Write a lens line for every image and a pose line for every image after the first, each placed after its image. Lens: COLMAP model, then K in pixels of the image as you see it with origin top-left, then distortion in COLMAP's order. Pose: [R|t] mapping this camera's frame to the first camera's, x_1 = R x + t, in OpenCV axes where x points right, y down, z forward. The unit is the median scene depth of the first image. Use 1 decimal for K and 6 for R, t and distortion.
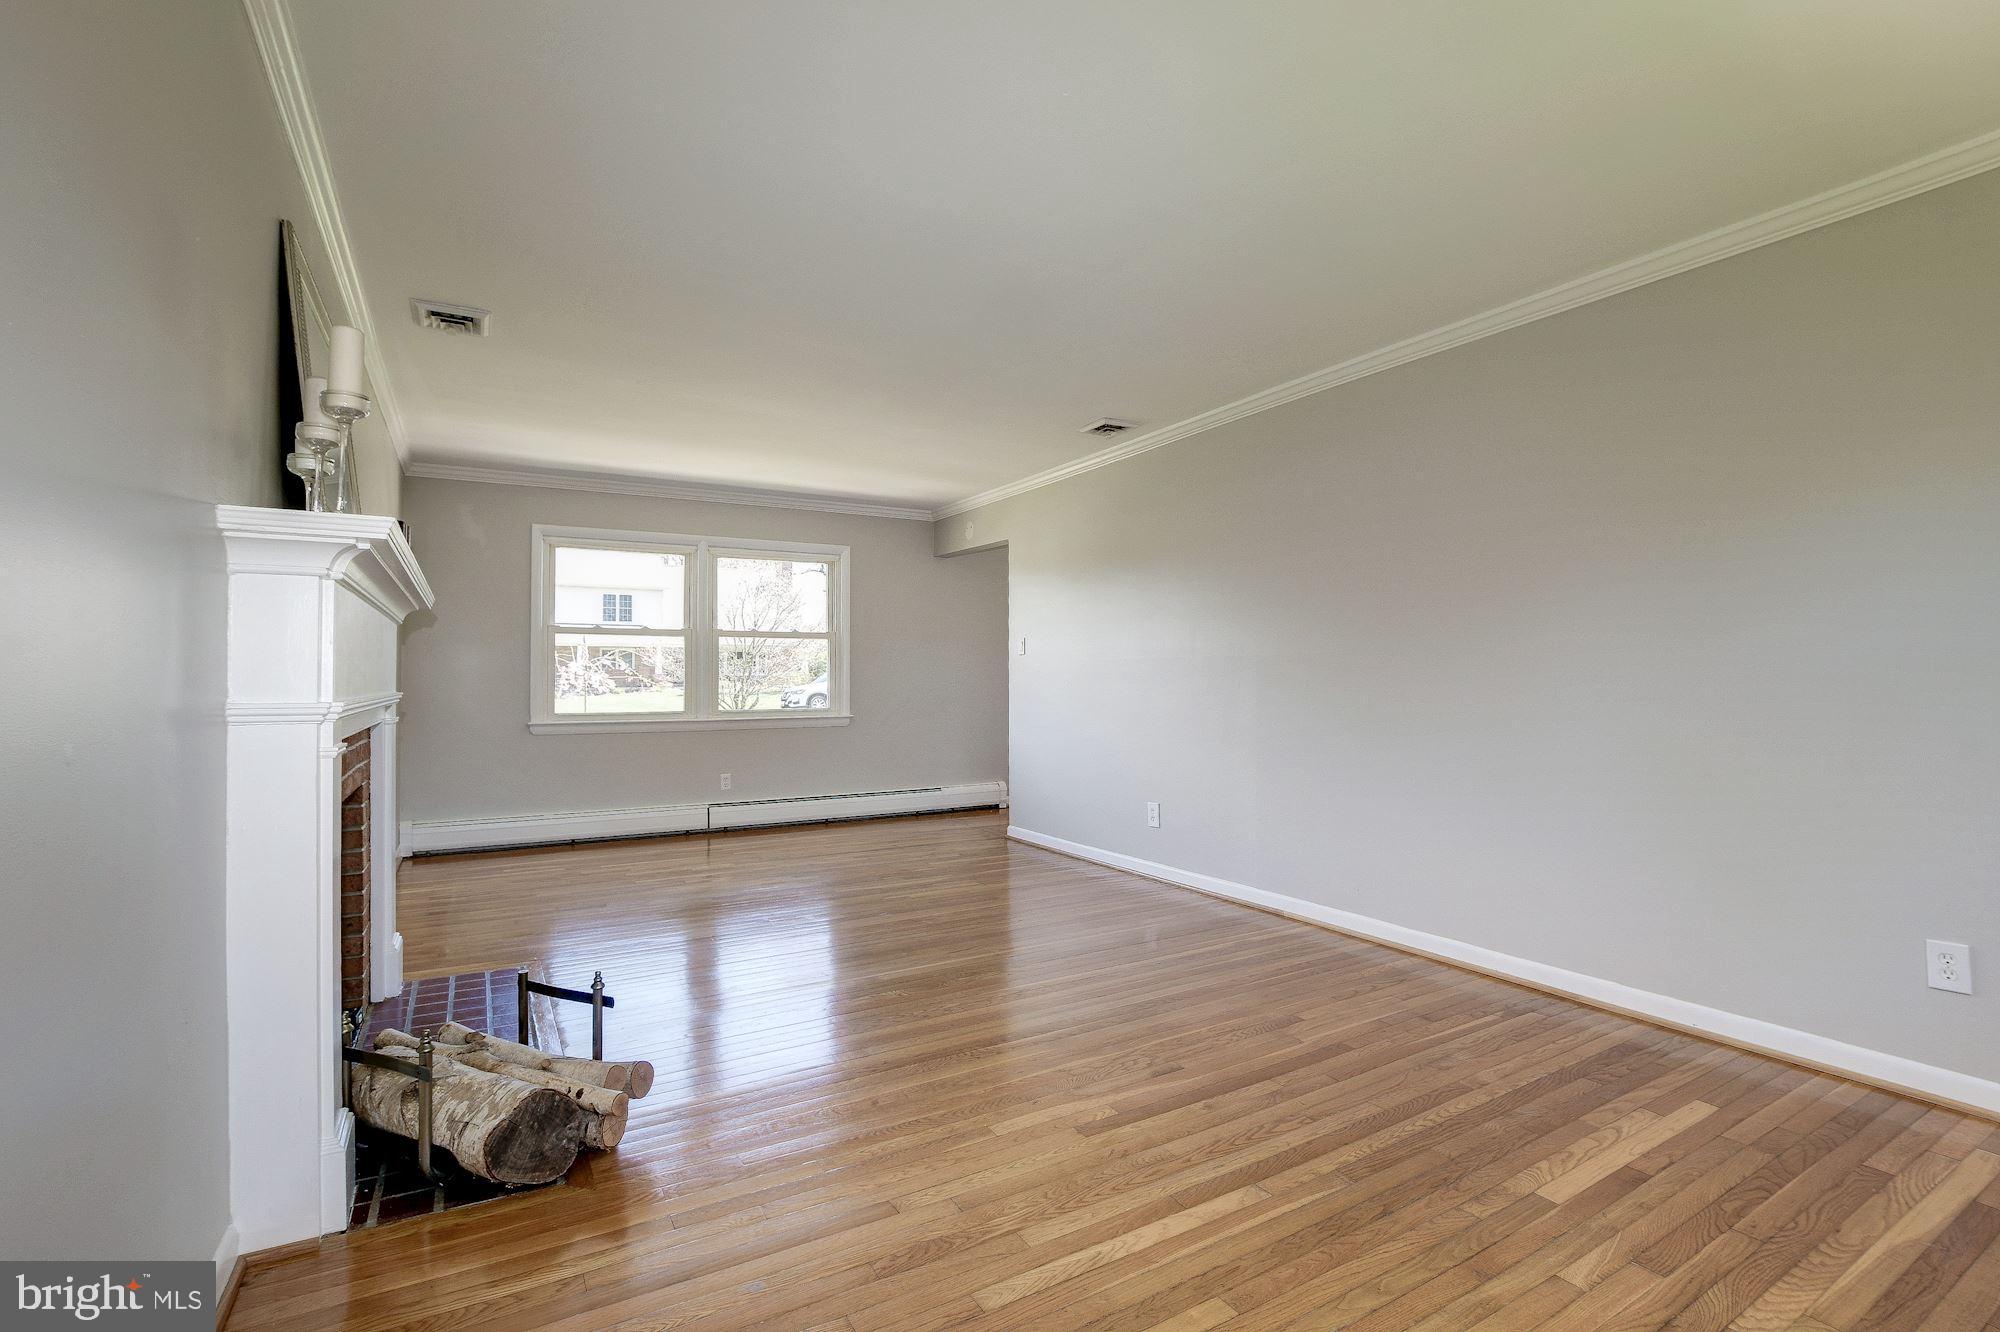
lens RADIAL K [[899.7, 0, 983.7], [0, 899.7, 665.4], [0, 0, 1]] dist [-0.019748, -0.000302]
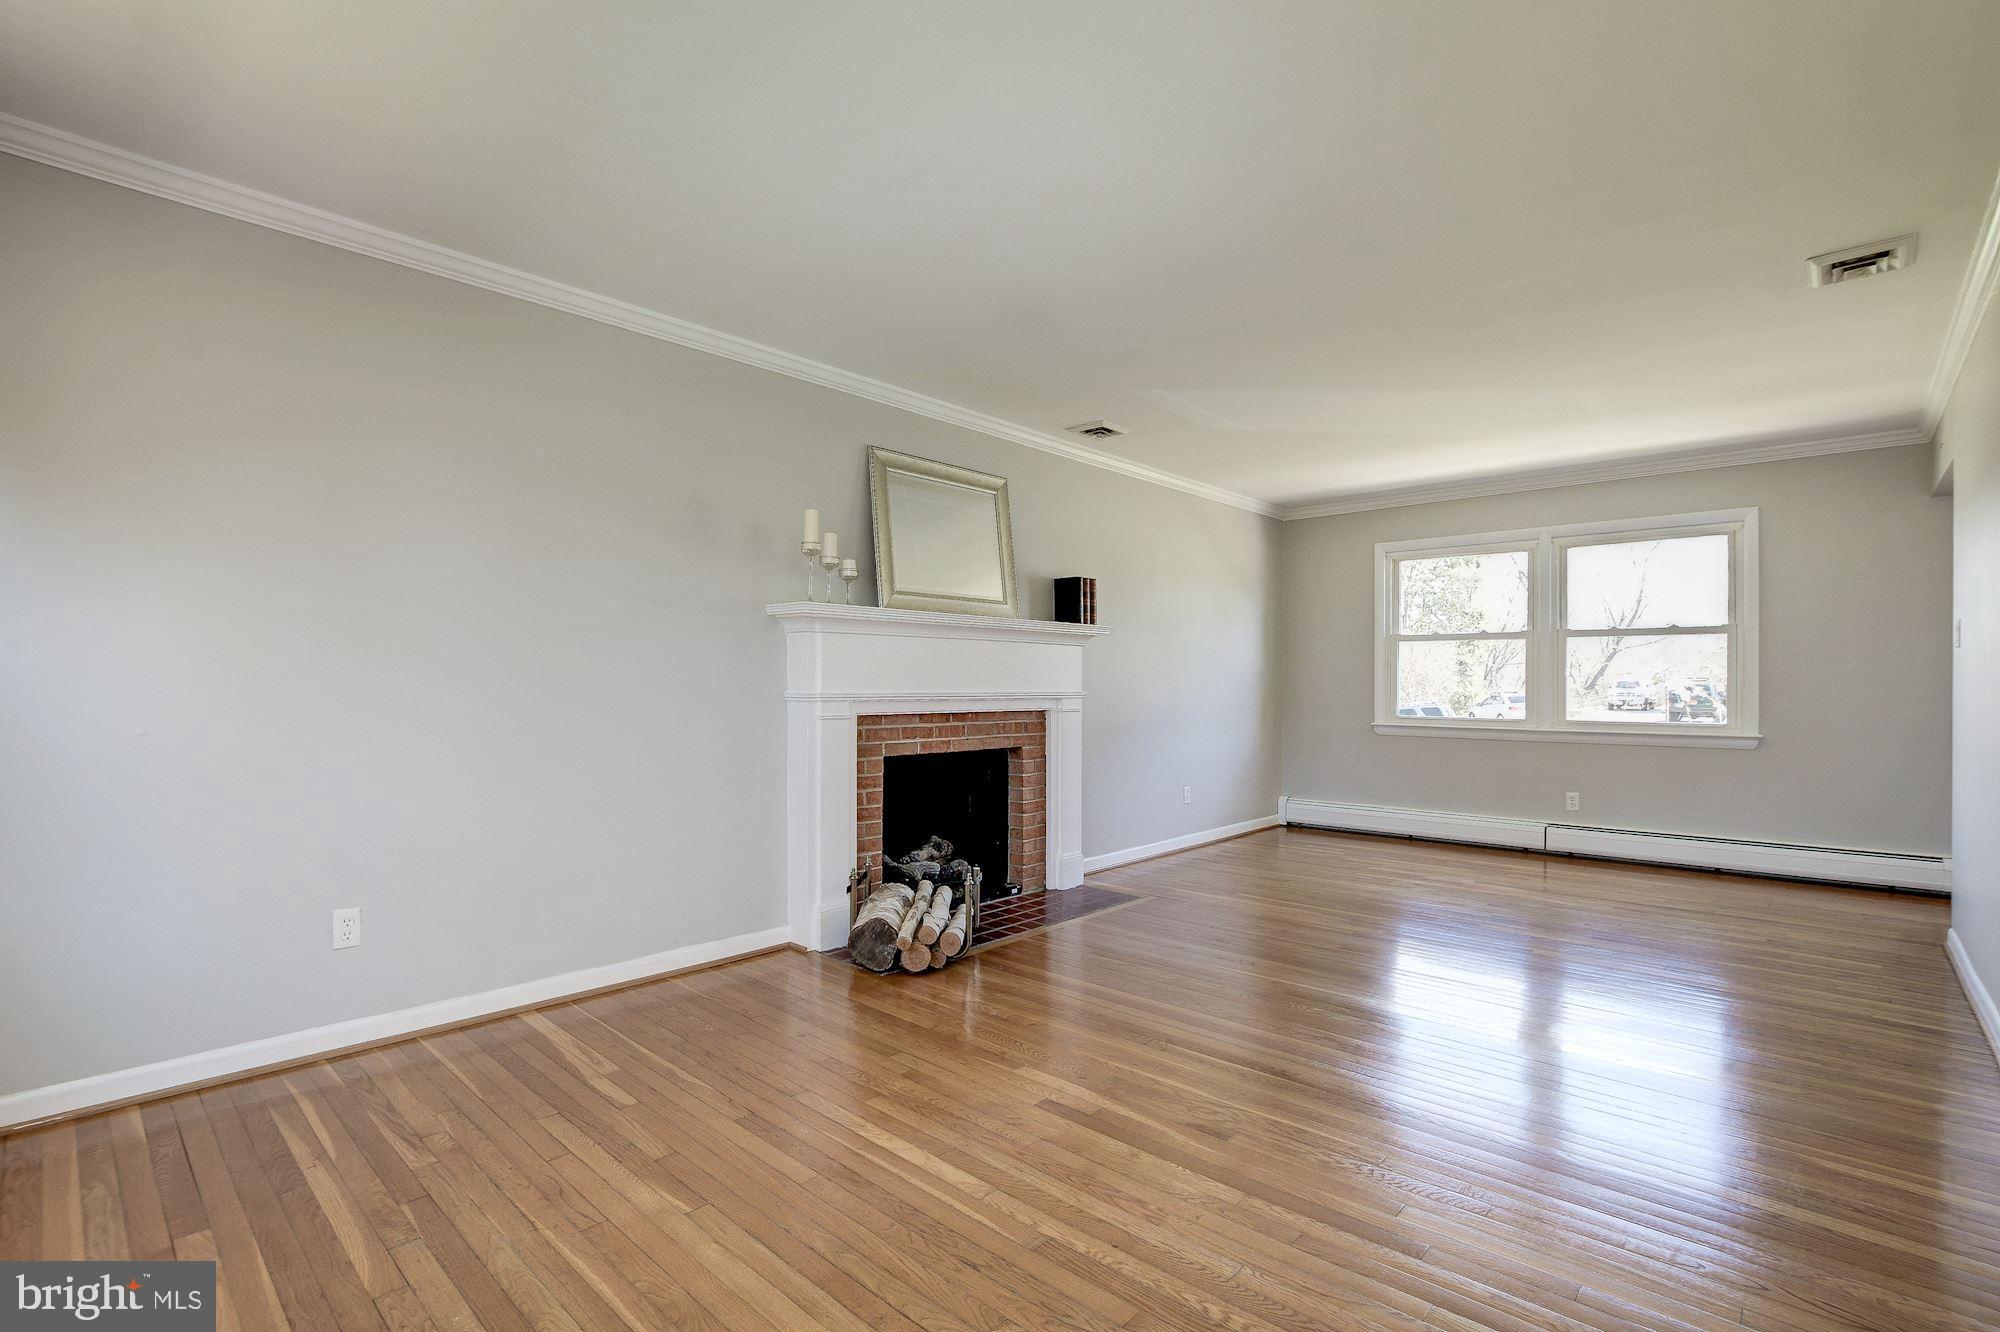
lens RADIAL K [[899.7, 0, 1029.2], [0, 899.7, 682.8], [0, 0, 1]] dist [-0.019748, -0.000302]
pose [[0.325707, 0.002853, -0.945467, 0.375389], [0.007937, 0.999952, 0.005752, 0.003742], [0.945438, -0.009378, 0.325668, 0.214451]]
